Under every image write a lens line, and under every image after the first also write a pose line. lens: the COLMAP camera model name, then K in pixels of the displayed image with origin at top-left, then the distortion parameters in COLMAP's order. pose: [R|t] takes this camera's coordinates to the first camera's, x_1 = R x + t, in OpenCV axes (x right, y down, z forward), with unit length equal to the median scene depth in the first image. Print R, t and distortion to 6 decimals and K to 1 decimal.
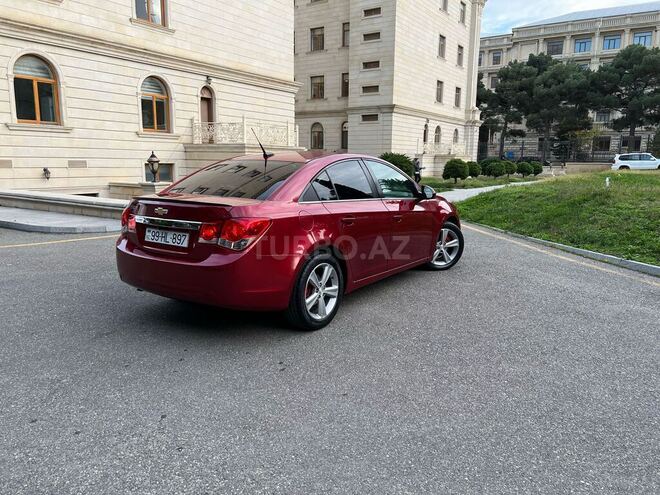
lens RADIAL K [[494.1, 0, 333.1], [0, 494.1, 248.5], [0, 0, 1]] dist [0.049446, -0.052627]
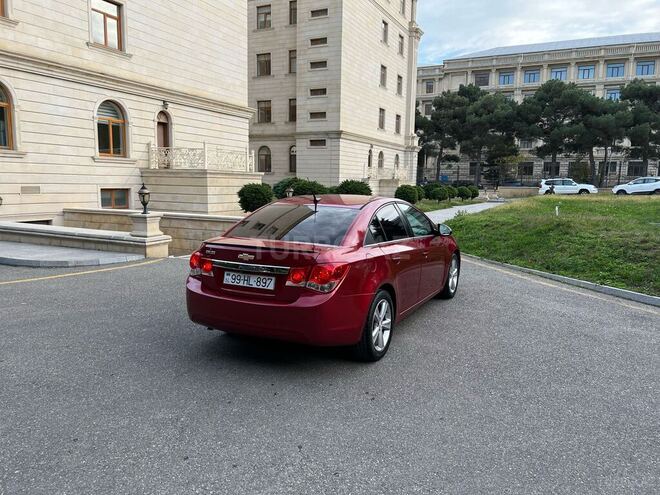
lens RADIAL K [[494.1, 0, 334.0], [0, 494.1, 248.8], [0, 0, 1]] dist [0.049446, -0.052627]
pose [[0.991429, -0.011501, 0.130140, -0.048882], [0.016634, 0.999123, -0.038422, -0.007899], [-0.129584, 0.040257, 0.990751, -0.016986]]
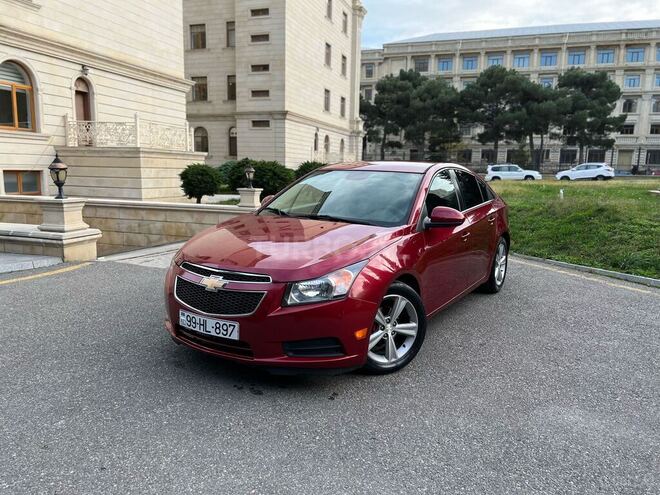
lens RADIAL K [[494.1, 0, 331.3], [0, 494.1, 248.5], [0, 0, 1]] dist [0.049446, -0.052627]
pose [[0.966902, -0.031483, 0.253198, -0.073370], [0.035723, 0.999288, -0.012162, -0.017536], [-0.252635, 0.020805, 0.967338, 0.099719]]
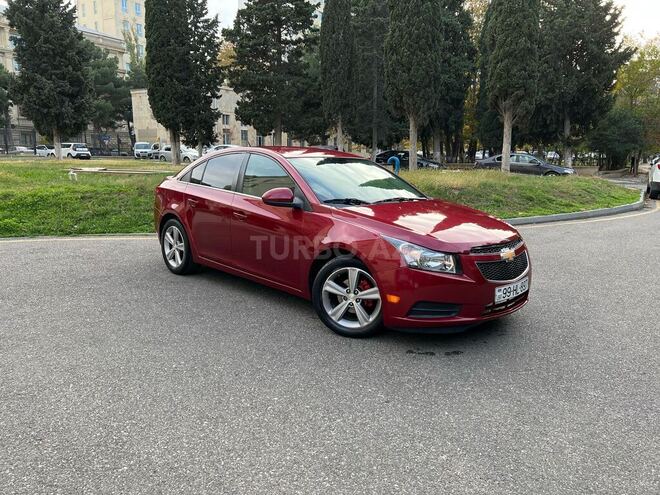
lens RADIAL K [[494.1, 0, 329.9], [0, 494.1, 247.0], [0, 0, 1]] dist [0.049446, -0.052627]
pose [[-0.012409, -0.184098, 0.982830, -0.229655], [0.165924, 0.968900, 0.183584, -0.053210], [-0.986061, 0.165353, 0.018523, 0.292506]]
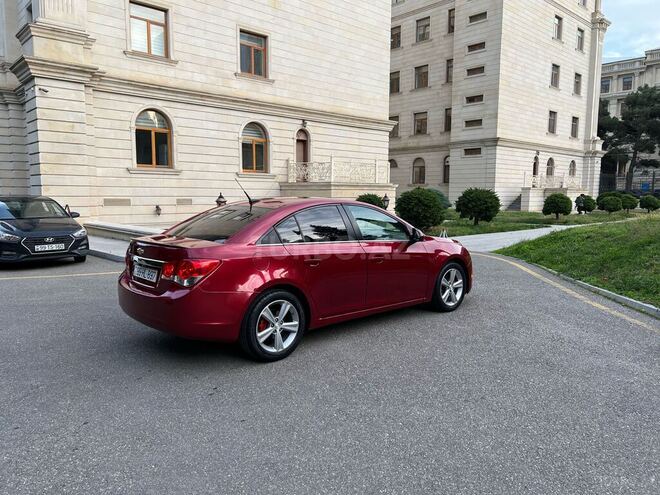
lens RADIAL K [[494.1, 0, 331.6], [0, 494.1, 250.0], [0, 0, 1]] dist [0.049446, -0.052627]
pose [[0.972345, 0.019248, -0.232755, 0.062057], [-0.033952, 0.997661, -0.059330, -0.003680], [0.231069, 0.065592, 0.970724, -0.008159]]
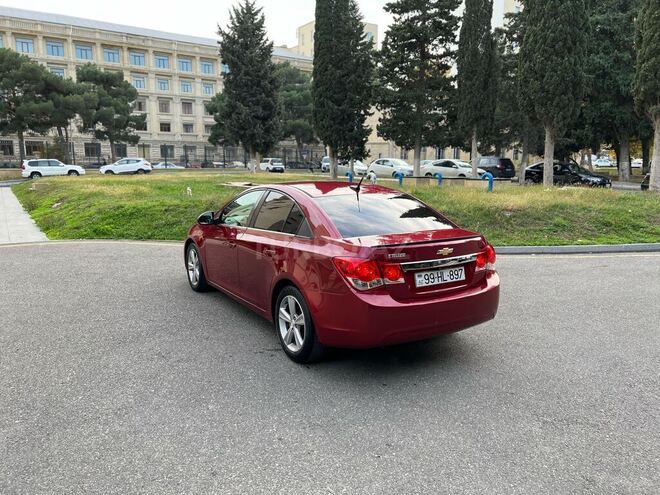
lens RADIAL K [[494.1, 0, 328.2], [0, 494.1, 248.6], [0, 0, 1]] dist [0.049446, -0.052627]
pose [[0.394147, -0.157517, 0.905448, -0.223447], [0.161874, 0.981699, 0.100318, -0.036404], [-0.904679, 0.107029, 0.412432, 0.132052]]
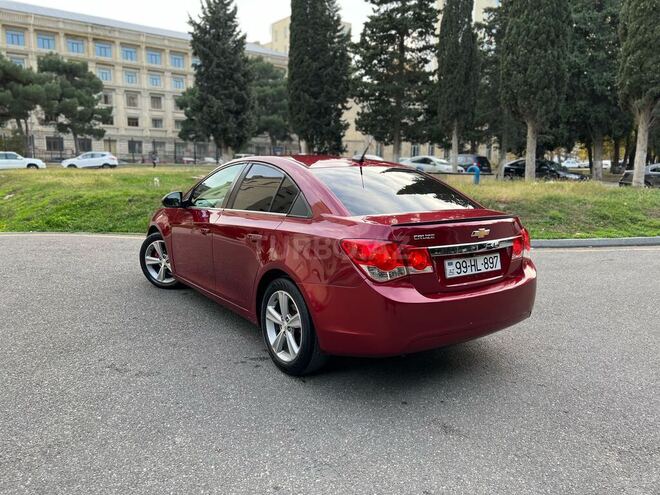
lens RADIAL K [[494.1, 0, 332.3], [0, 494.1, 248.2], [0, 0, 1]] dist [0.049446, -0.052627]
pose [[0.336252, -0.156801, 0.928627, -0.193468], [0.154344, 0.981885, 0.109907, -0.028990], [-0.929039, 0.106372, 0.354362, 0.155674]]
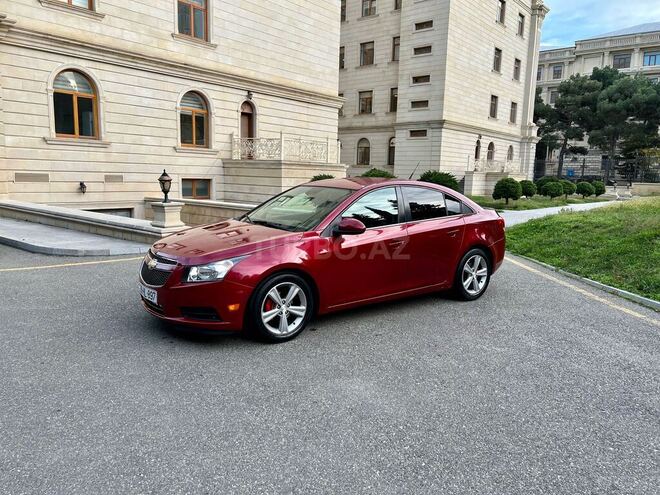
lens RADIAL K [[494.1, 0, 331.6], [0, 494.1, 250.0], [0, 0, 1]] dist [0.049446, -0.052627]
pose [[0.994285, 0.030694, -0.102248, 0.021037], [-0.033271, 0.999168, -0.023587, -0.014313], [0.101439, 0.026854, 0.994479, 0.046964]]
